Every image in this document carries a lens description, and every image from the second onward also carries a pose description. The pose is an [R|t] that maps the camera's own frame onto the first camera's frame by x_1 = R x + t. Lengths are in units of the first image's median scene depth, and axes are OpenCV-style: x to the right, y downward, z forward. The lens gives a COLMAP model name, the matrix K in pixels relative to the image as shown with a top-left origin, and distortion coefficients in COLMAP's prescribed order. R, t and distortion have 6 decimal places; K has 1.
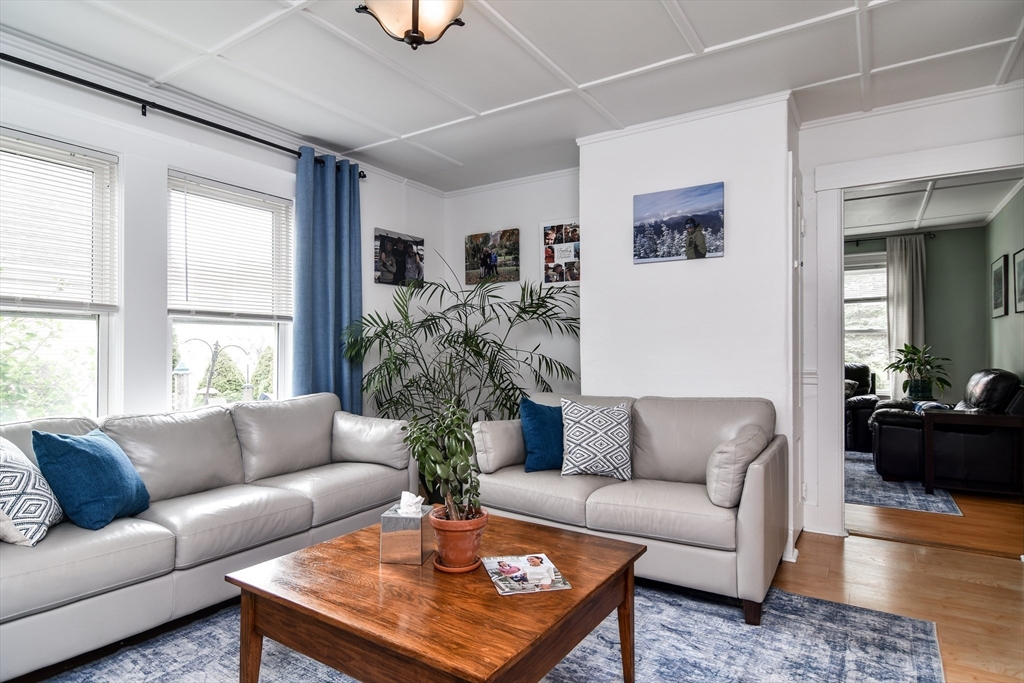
lens RADIAL K [[555.0, 0, 512.9], [0, 555.0, 351.4], [0, 0, 1]] dist [0.018901, 0.000097]
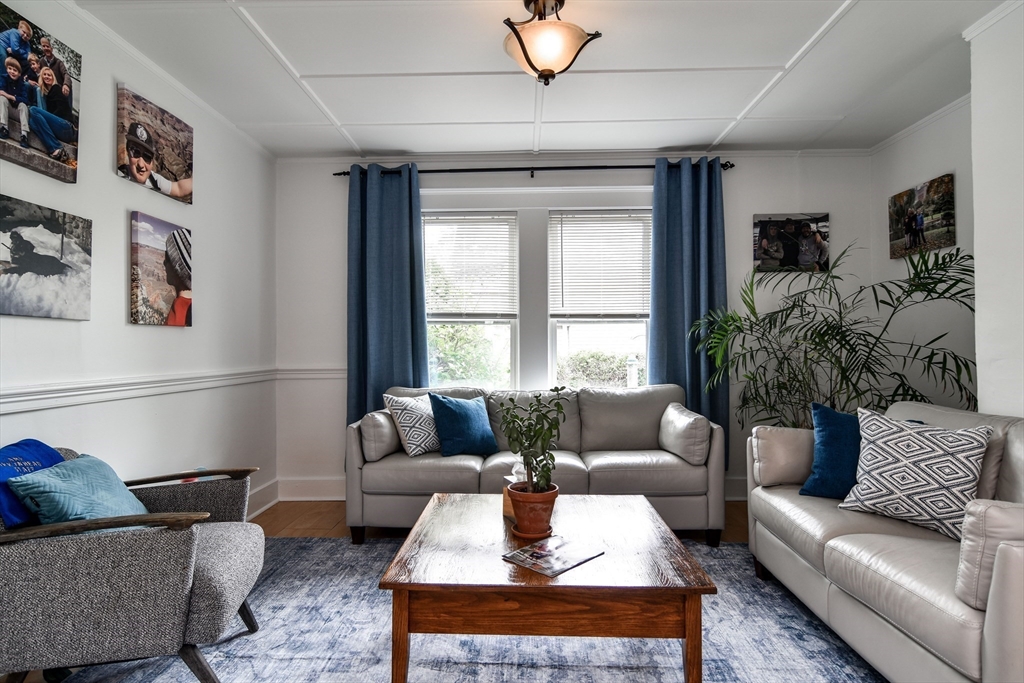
lens RADIAL K [[567.3, 0, 512.0], [0, 567.3, 341.5], [0, 0, 1]] dist [0.001941, 0.000370]
pose [[0.526140, -0.008342, -0.850357, 0.382466], [0.001451, 0.999959, -0.008911, 0.001209], [0.850397, 0.003454, 0.526130, 0.155929]]
